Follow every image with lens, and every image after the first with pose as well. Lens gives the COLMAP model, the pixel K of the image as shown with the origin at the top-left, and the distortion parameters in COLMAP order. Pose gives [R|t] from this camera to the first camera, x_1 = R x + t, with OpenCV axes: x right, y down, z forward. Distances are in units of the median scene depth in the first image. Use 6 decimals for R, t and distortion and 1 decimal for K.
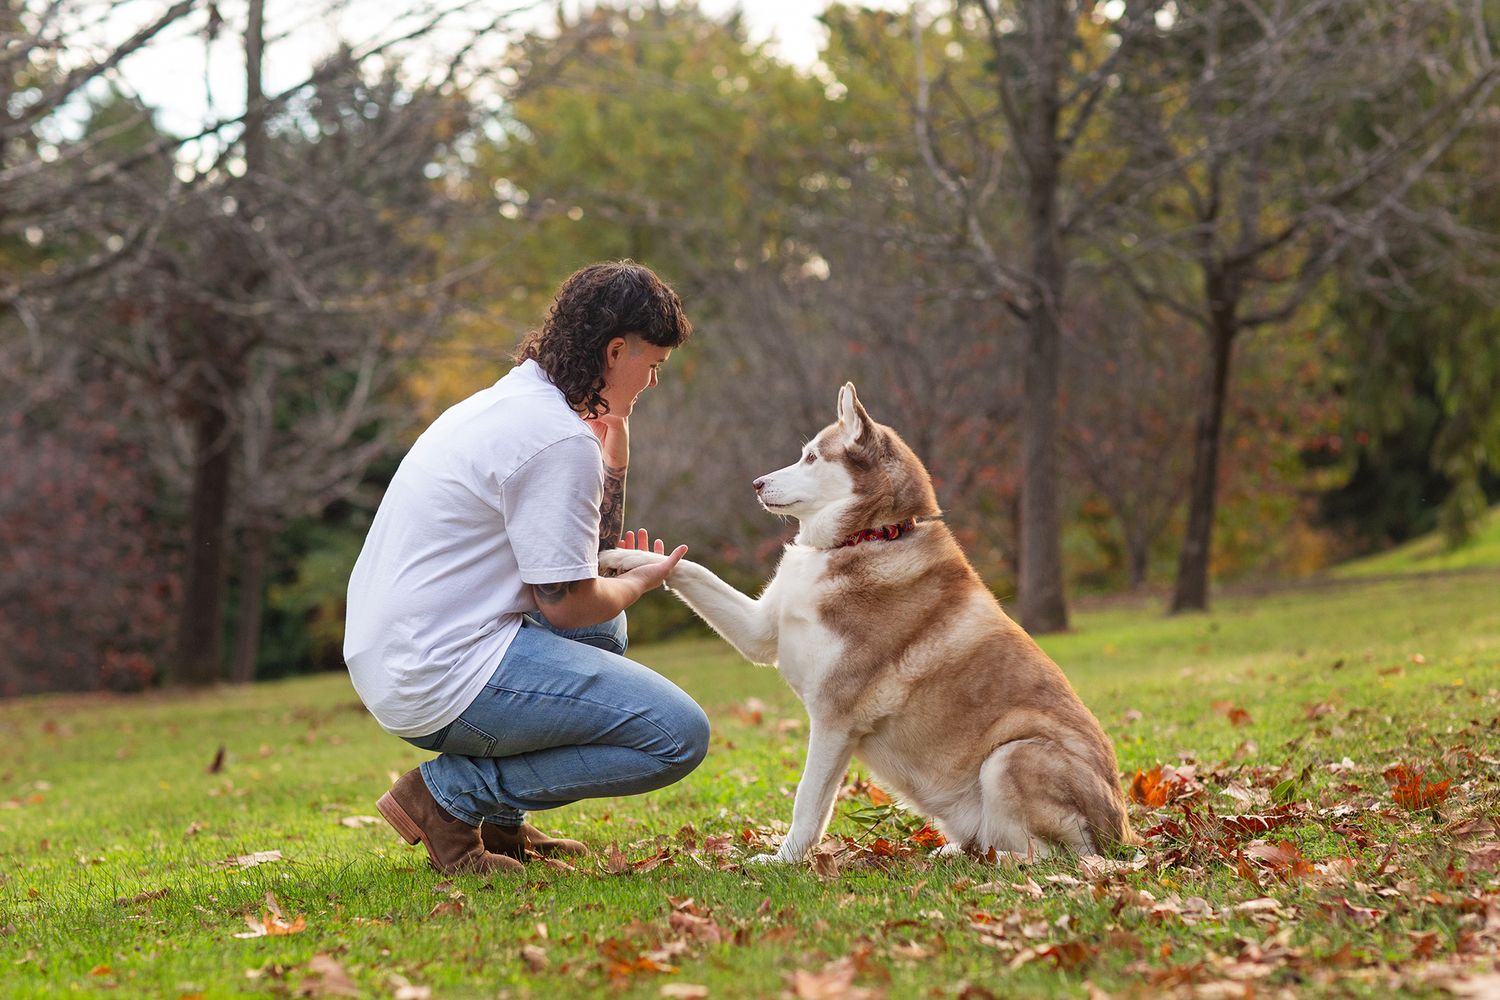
lens RADIAL K [[3847.0, 0, 750.2], [0, 3847.0, 501.1], [0, 0, 1]] dist [-0.159595, 0.000000]
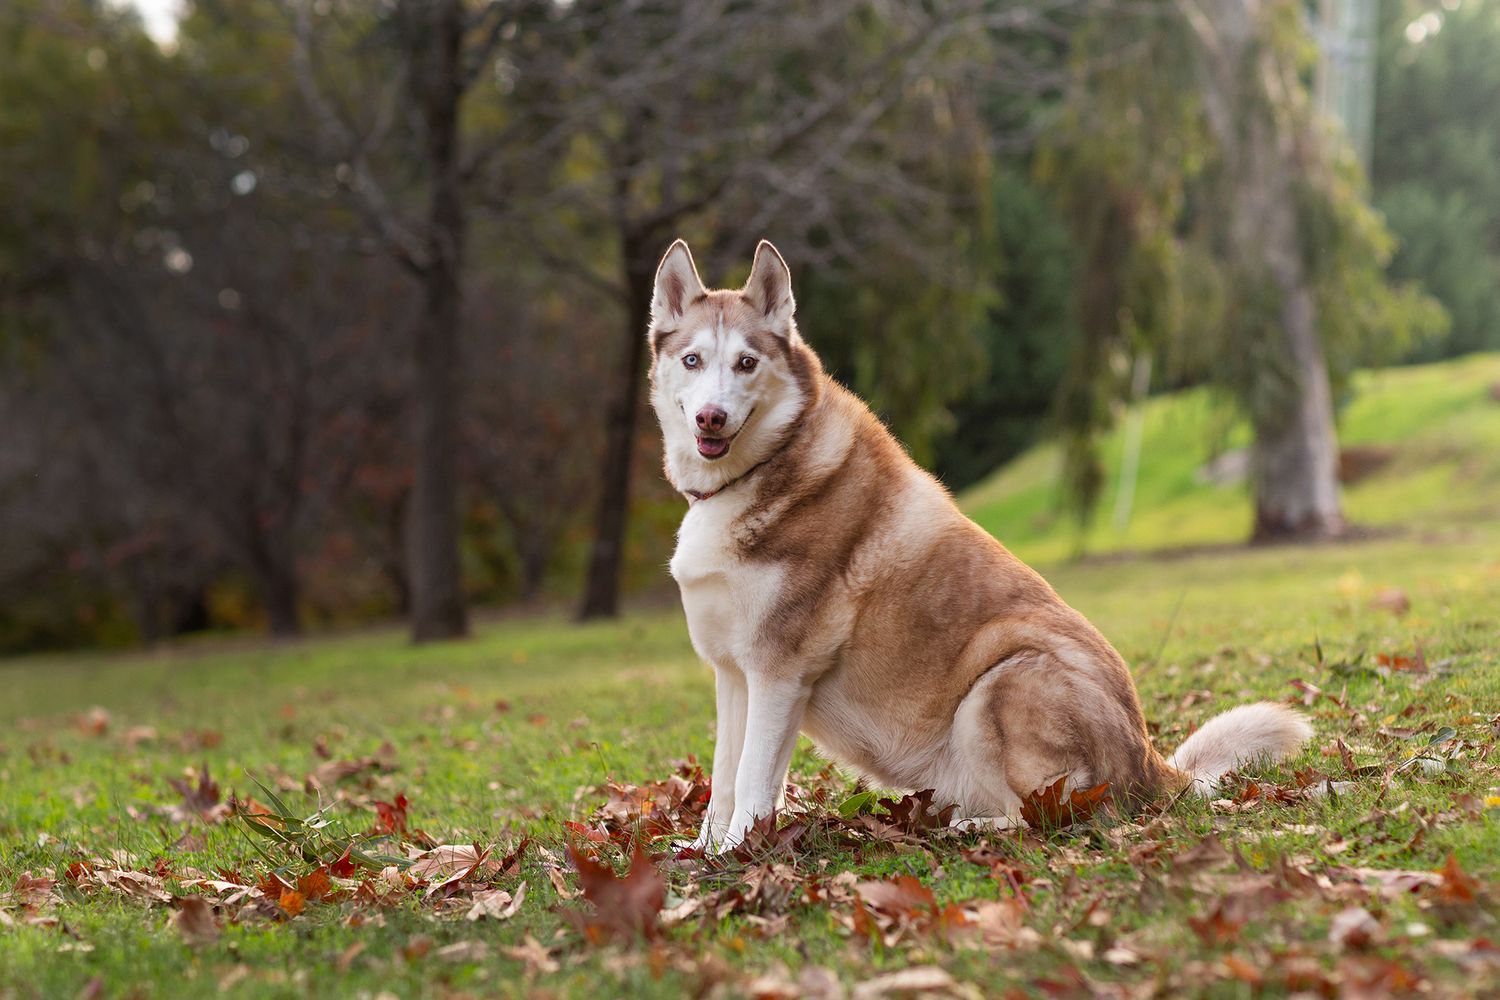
lens RADIAL K [[3847.0, 0, 748.8], [0, 3847.0, 500.8], [0, 0, 1]] dist [-0.159595, 0.000000]
pose [[0.986142, 0.008303, 0.165694, 0.002391], [-0.006485, 0.999913, -0.011508, 0.017072], [-0.165775, 0.010274, 0.986110, 0.187895]]
